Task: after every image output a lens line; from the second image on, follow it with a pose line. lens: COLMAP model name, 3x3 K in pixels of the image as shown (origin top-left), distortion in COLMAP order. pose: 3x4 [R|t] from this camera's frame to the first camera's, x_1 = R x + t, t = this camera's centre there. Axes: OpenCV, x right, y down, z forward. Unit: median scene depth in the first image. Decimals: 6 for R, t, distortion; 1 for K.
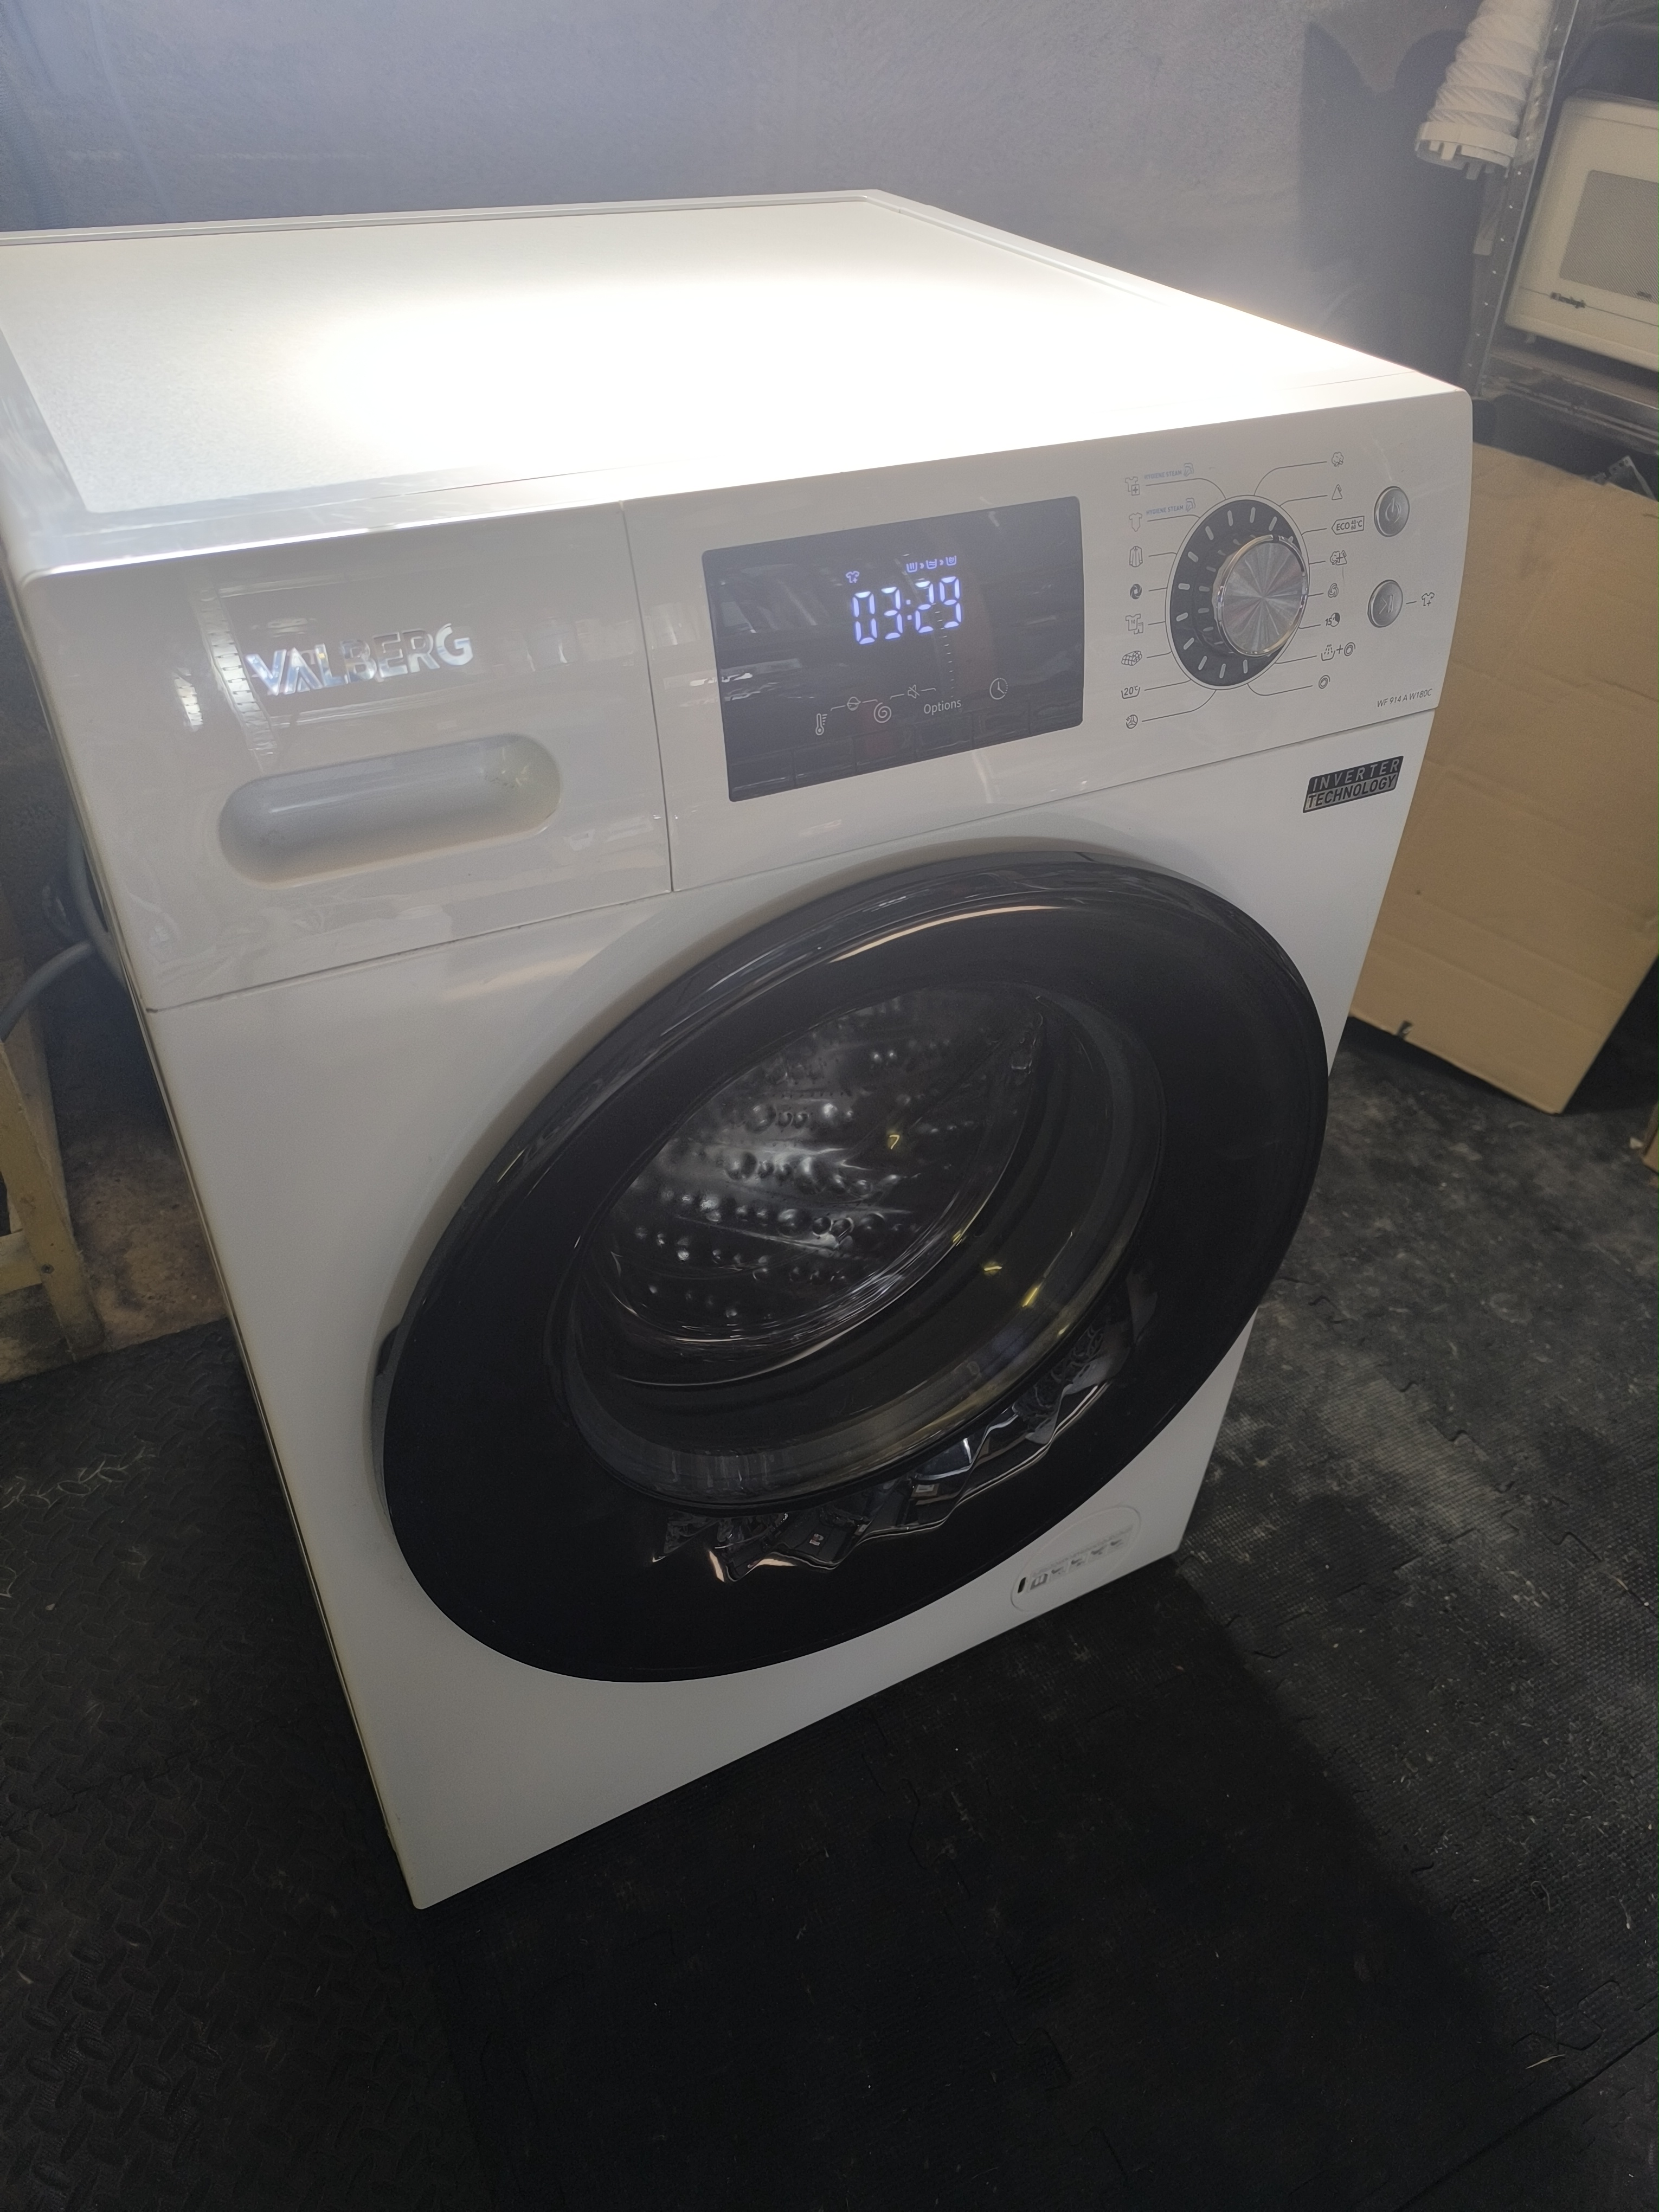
lens RADIAL K [[1520.2, 0, 821.0], [0, 1520.2, 1114.6], [0, 0, 1]] dist [0.006000, -0.012566]
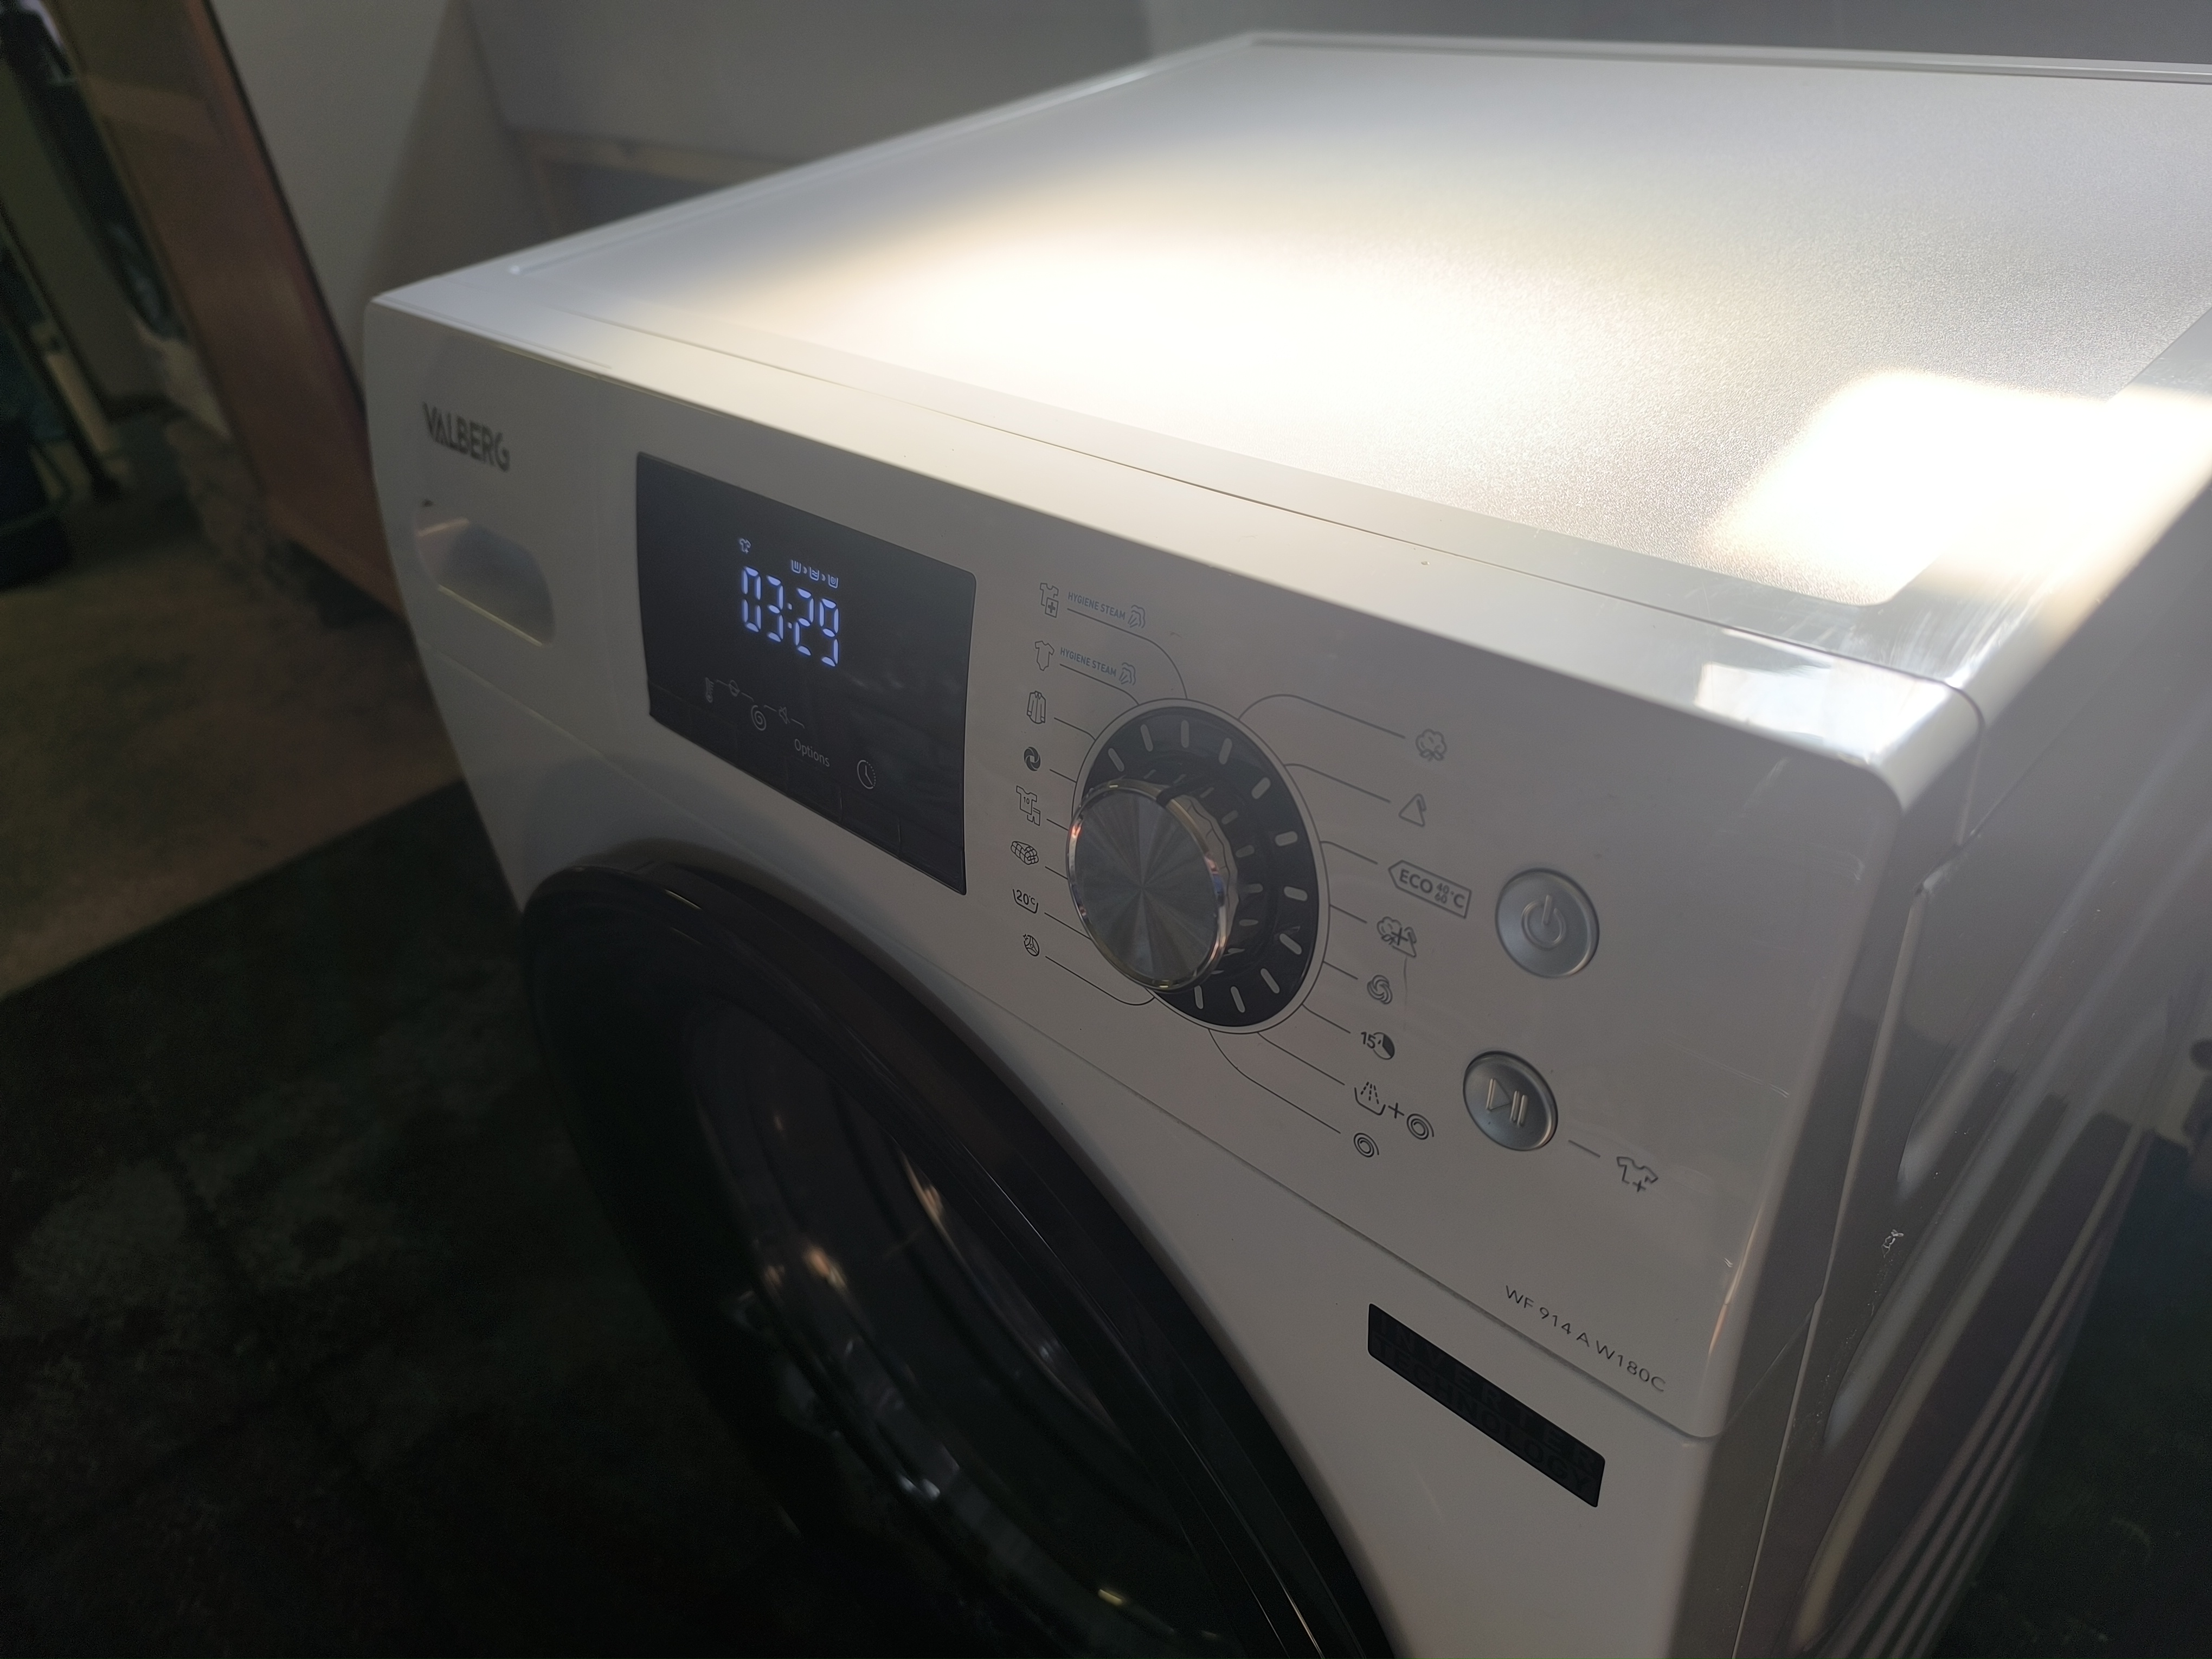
lens RADIAL K [[1520.2, 0, 1117.3], [0, 1520.2, 810.3], [0, 0, 1]] dist [0.006000, -0.012566]
pose [[0.297468, 0.489701, -0.819577, 0.379876], [-0.507467, 0.808230, 0.298734, -0.277234], [0.808697, 0.327044, 0.488929, 0.393048]]
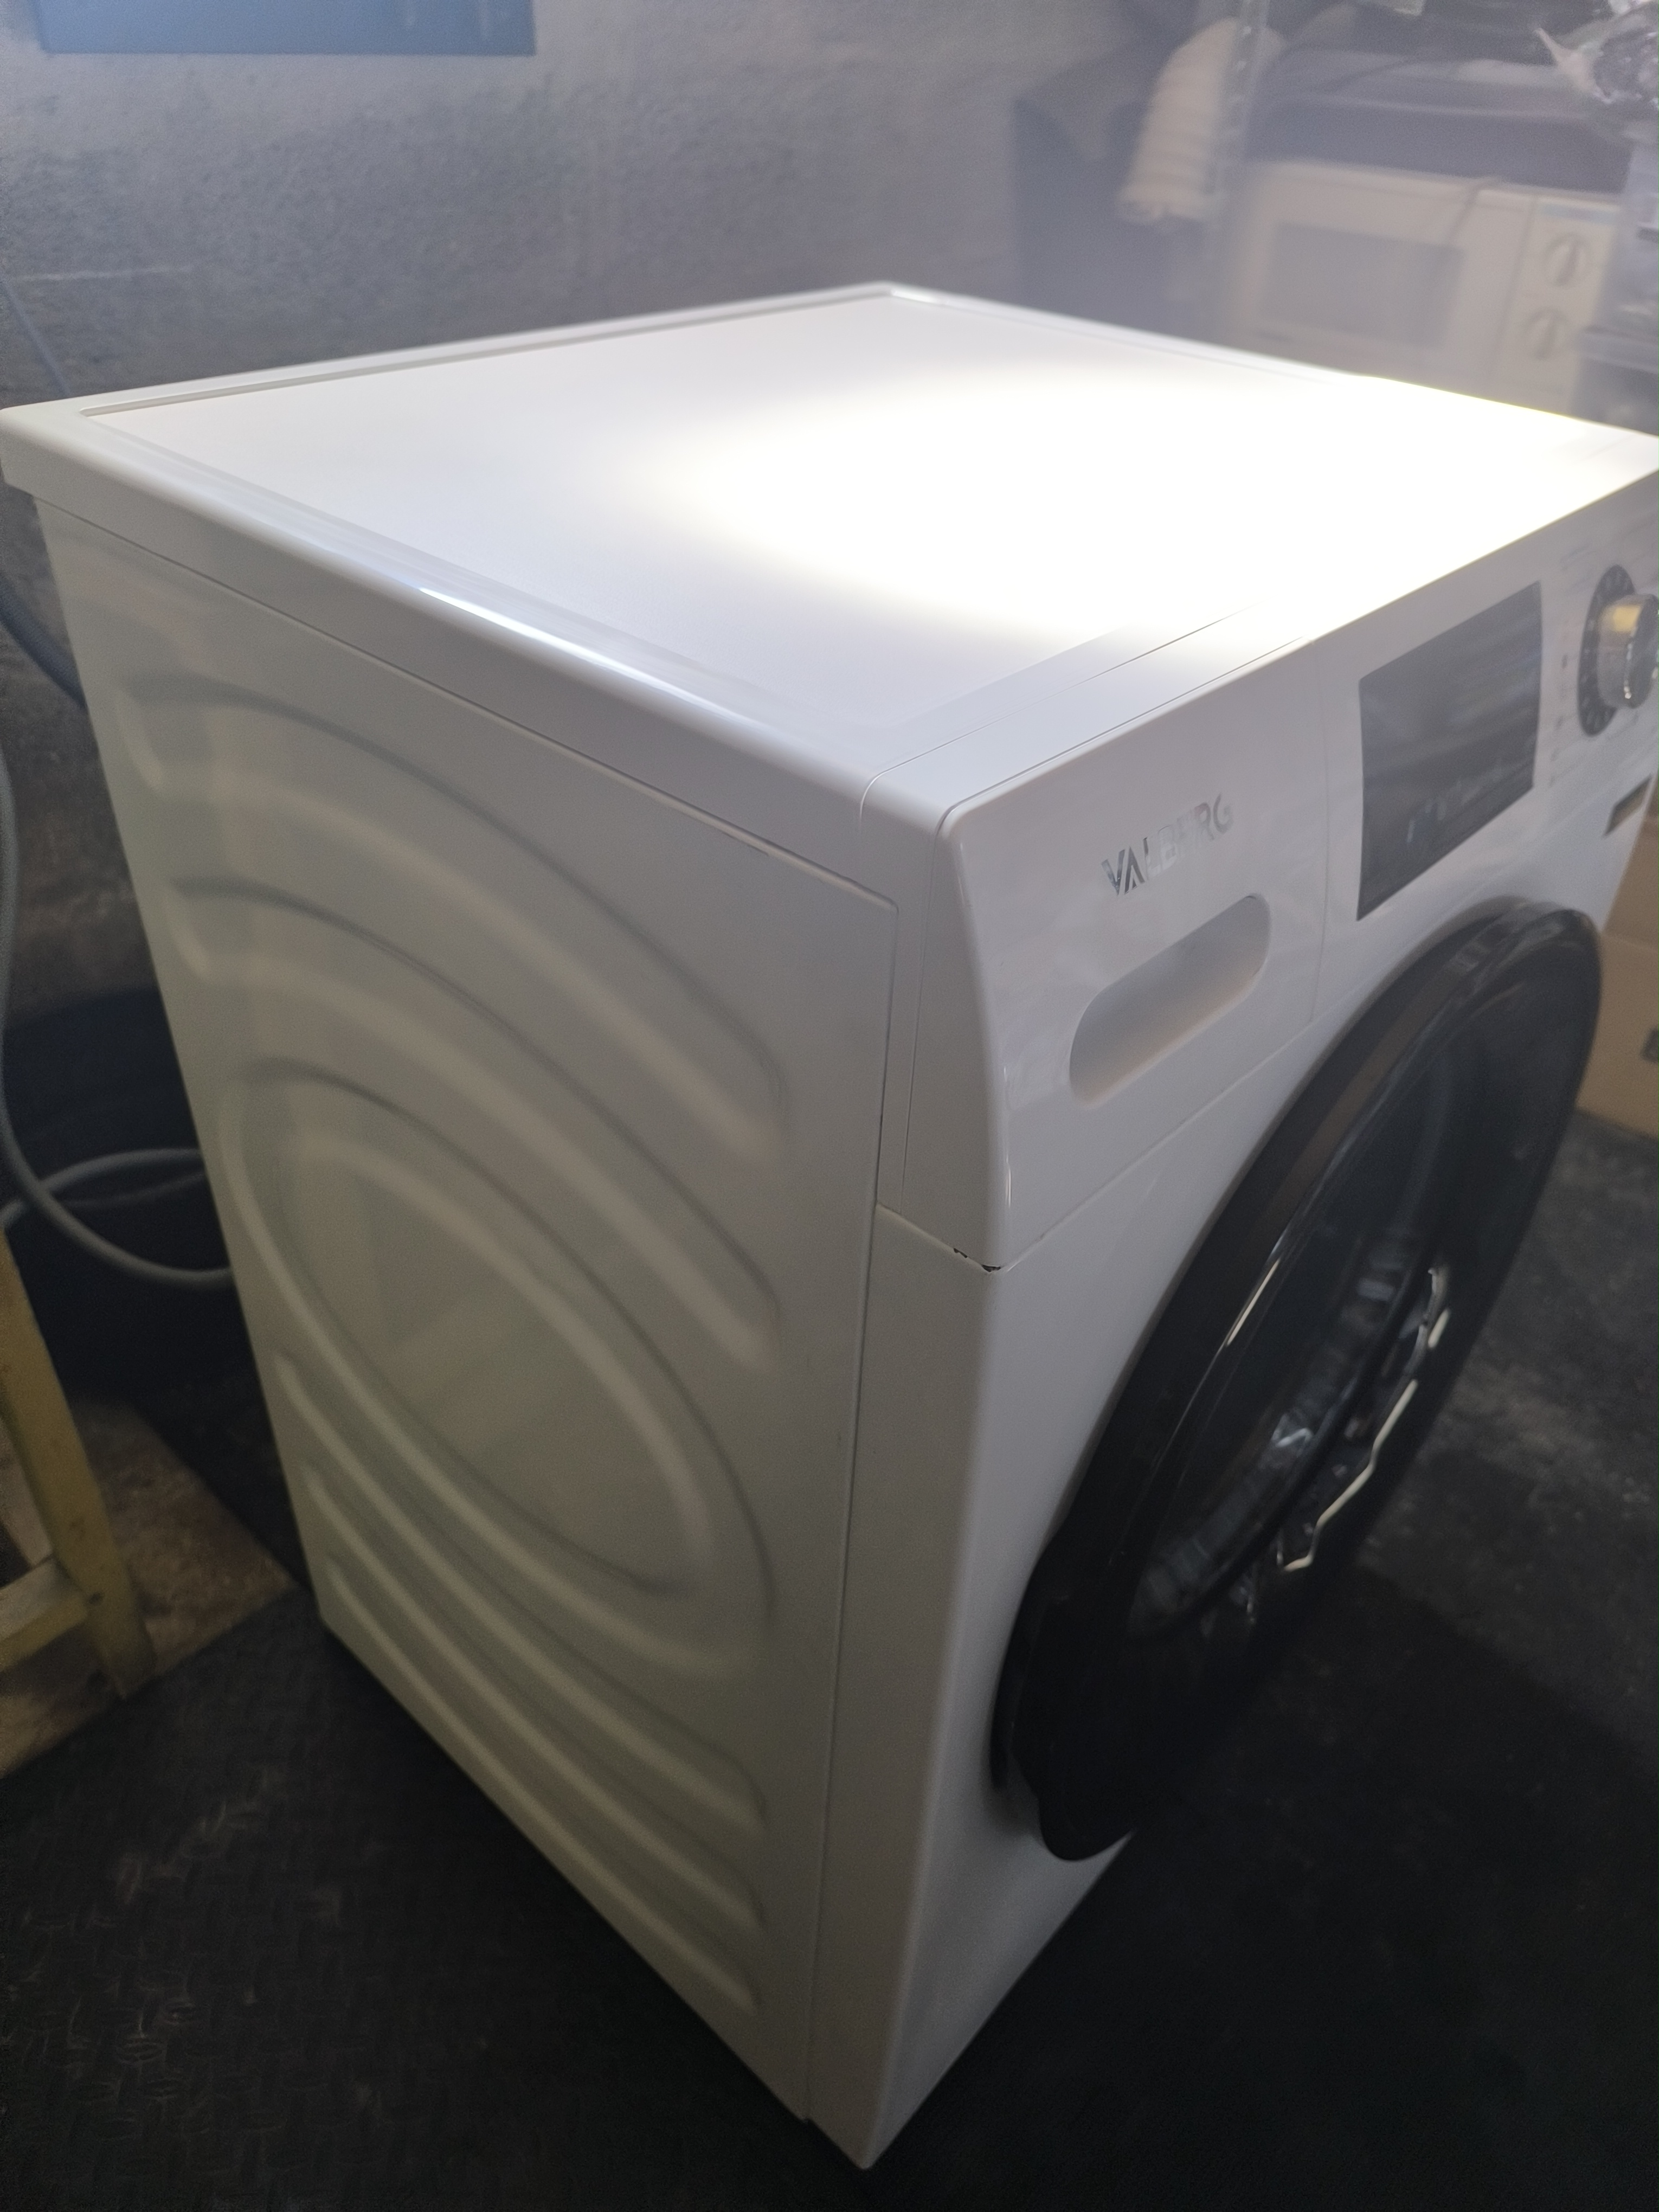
lens RADIAL K [[1520.2, 0, 841.4], [0, 1520.2, 1101.0], [0, 0, 1]] dist [0.006000, -0.012566]
pose [[0.938305, -0.203511, 0.279584, -0.324652], [0.212994, 0.977047, -0.003625, -0.079542], [-0.272429, 0.062951, 0.960114, 0.081409]]
